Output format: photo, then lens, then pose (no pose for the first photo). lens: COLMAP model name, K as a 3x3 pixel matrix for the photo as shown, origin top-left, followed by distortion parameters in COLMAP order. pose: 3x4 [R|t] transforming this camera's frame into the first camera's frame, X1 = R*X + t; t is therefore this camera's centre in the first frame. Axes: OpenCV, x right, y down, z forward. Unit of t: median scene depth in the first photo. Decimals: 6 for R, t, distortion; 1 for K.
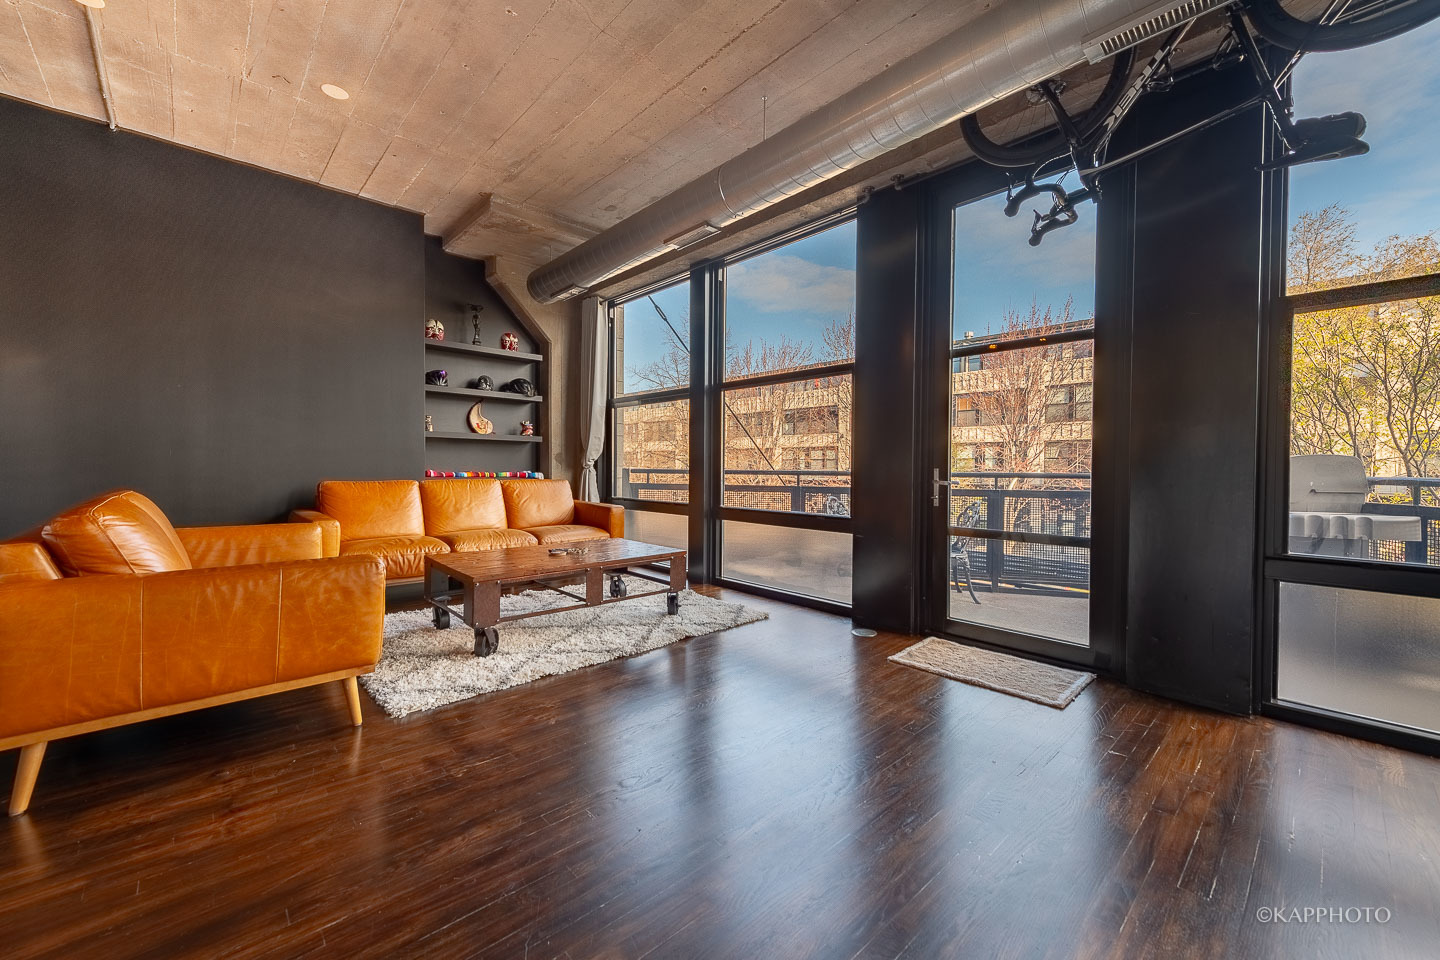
lens RADIAL K [[562.4, 0, 719.4], [0, 562.4, 474.6], [0, 0, 1]] dist [0.016610, -0.004781]
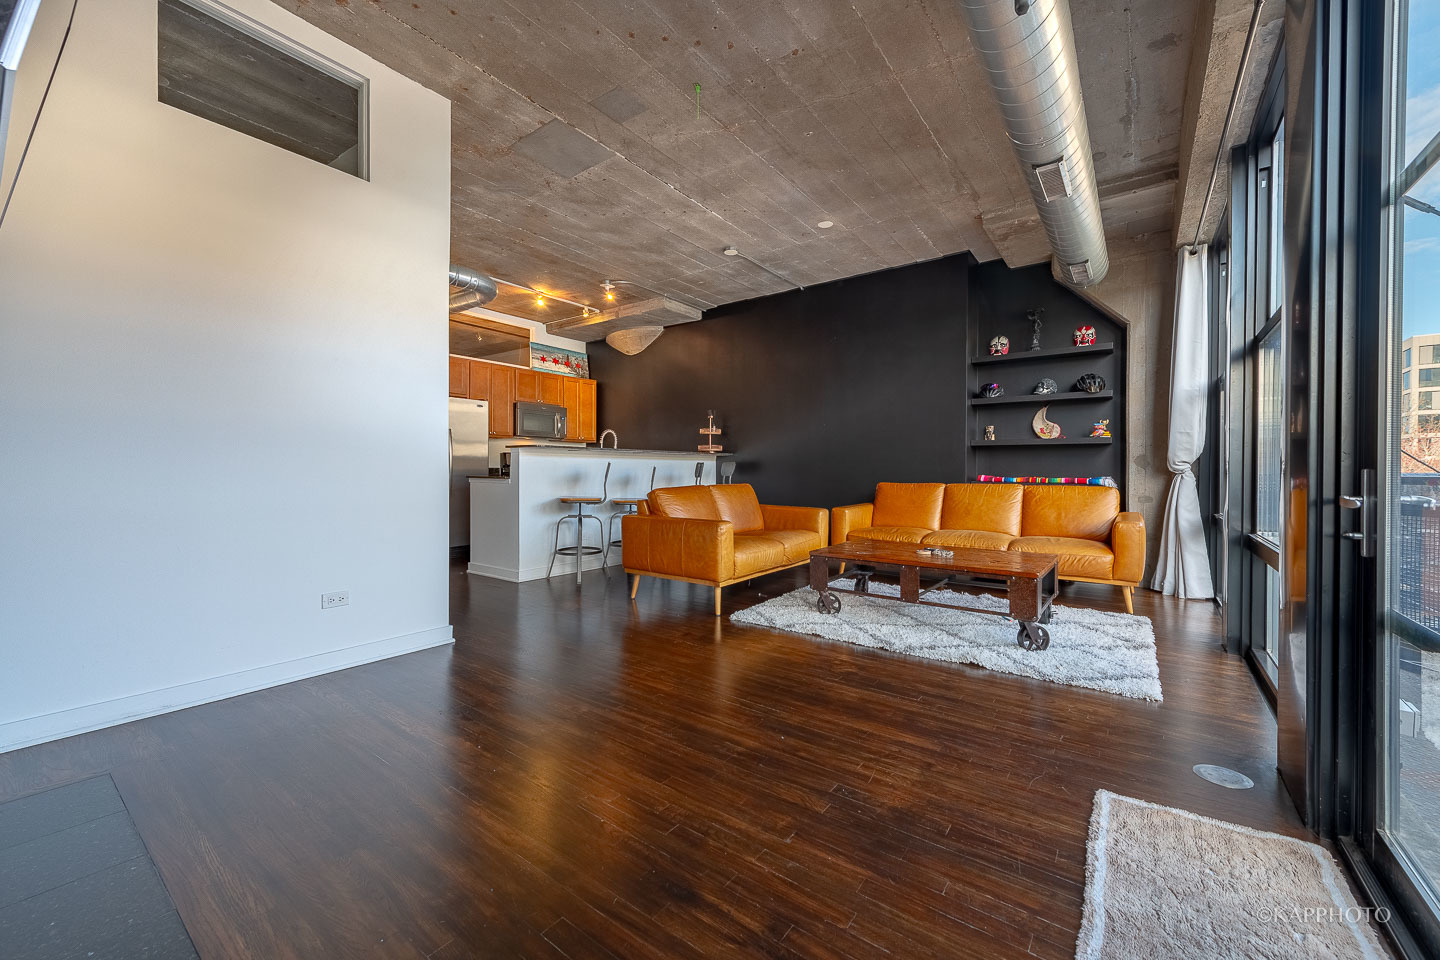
lens RADIAL K [[562.4, 0, 719.4], [0, 562.4, 474.6], [0, 0, 1]] dist [0.016610, -0.004781]
pose [[0.180942, -0.000542, -0.983494, 0.529635], [-0.015106, 0.999880, -0.003330, 0.002035], [0.983378, 0.015459, 0.180912, 0.323692]]
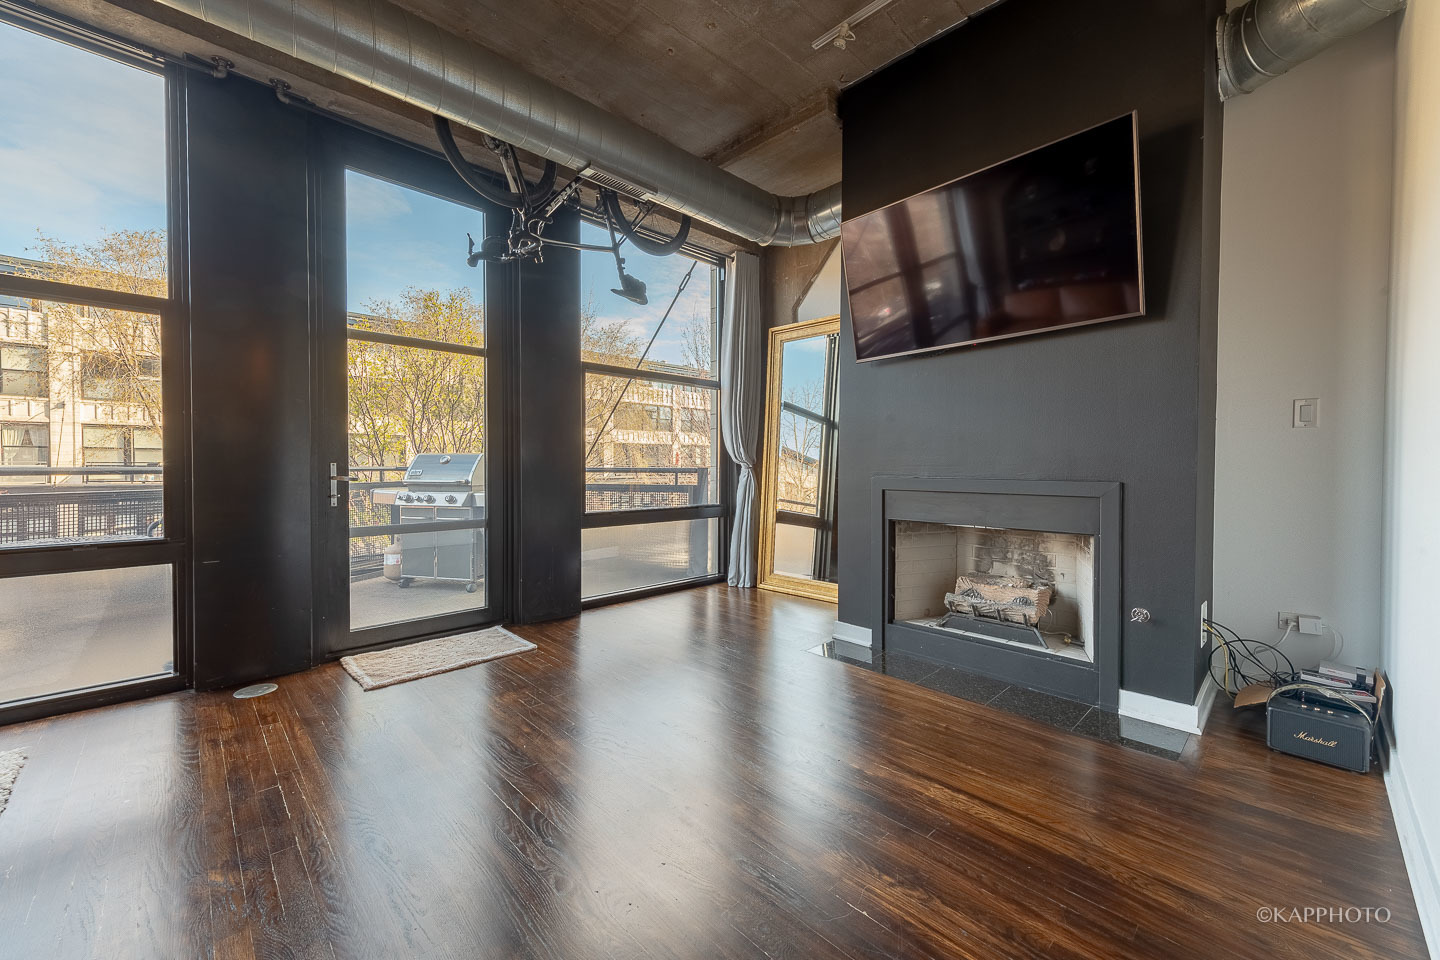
lens RADIAL K [[562.4, 0, 719.4], [0, 562.4, 474.6], [0, 0, 1]] dist [0.016610, -0.004781]
pose [[-0.013551, -0.027881, 0.999519, -0.356244], [0.011134, 0.999545, 0.028032, -0.007989], [-0.999846, 0.011508, -0.013234, 0.312587]]
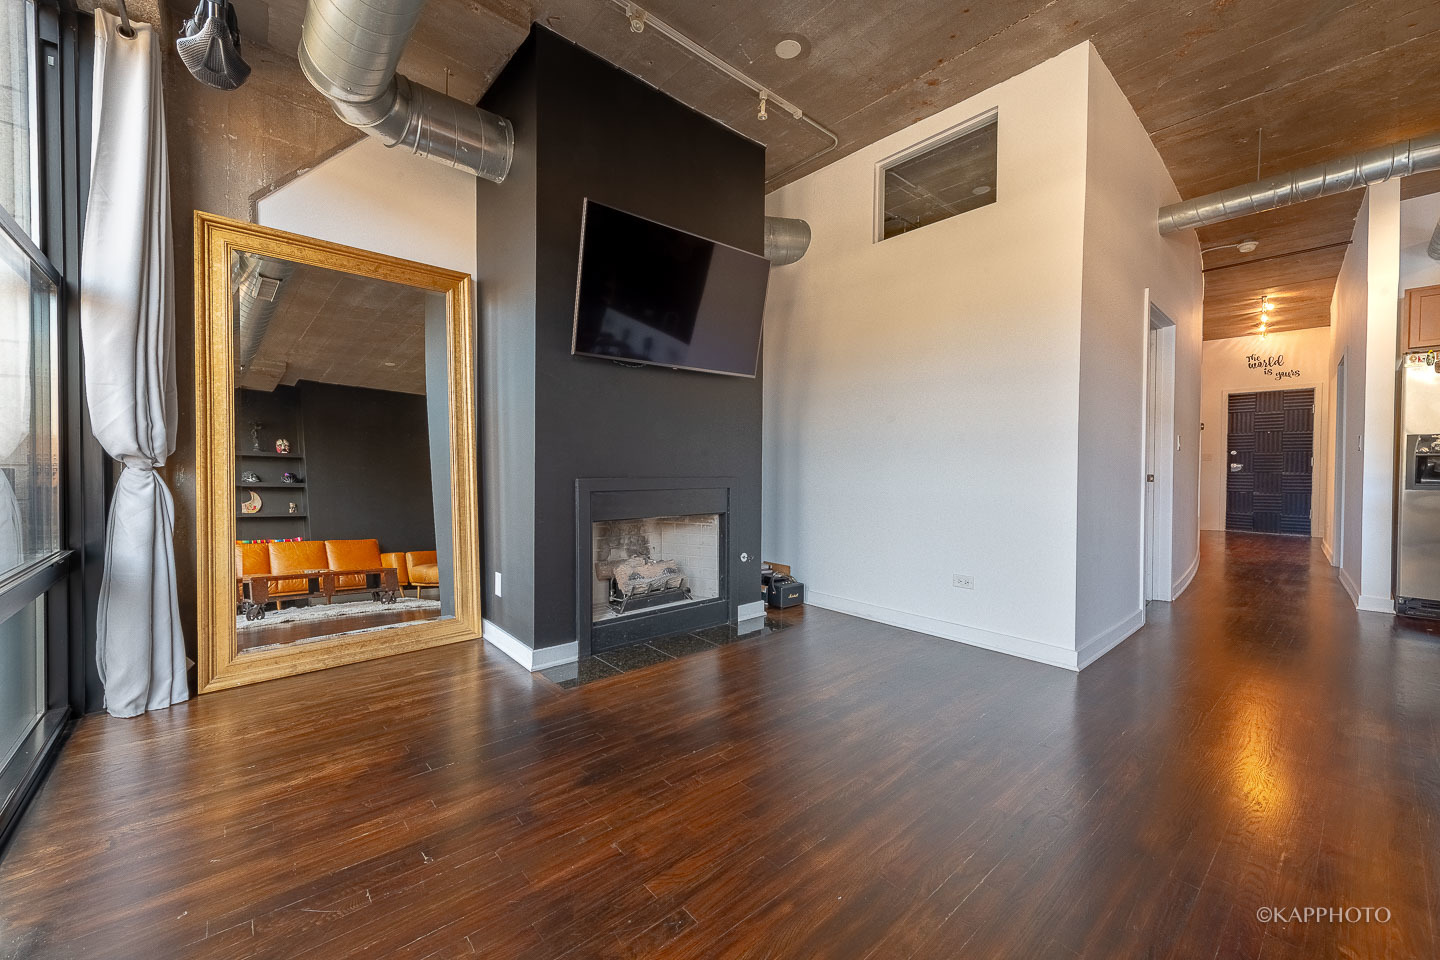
lens RADIAL K [[562.4, 0, 719.4], [0, 562.4, 474.6], [0, 0, 1]] dist [0.016610, -0.004781]
pose [[-0.999315, -0.016882, 0.032929, 0.138444], [-0.015992, 0.999505, 0.027081, -0.008161], [-0.033369, 0.026535, -0.999091, 0.749171]]
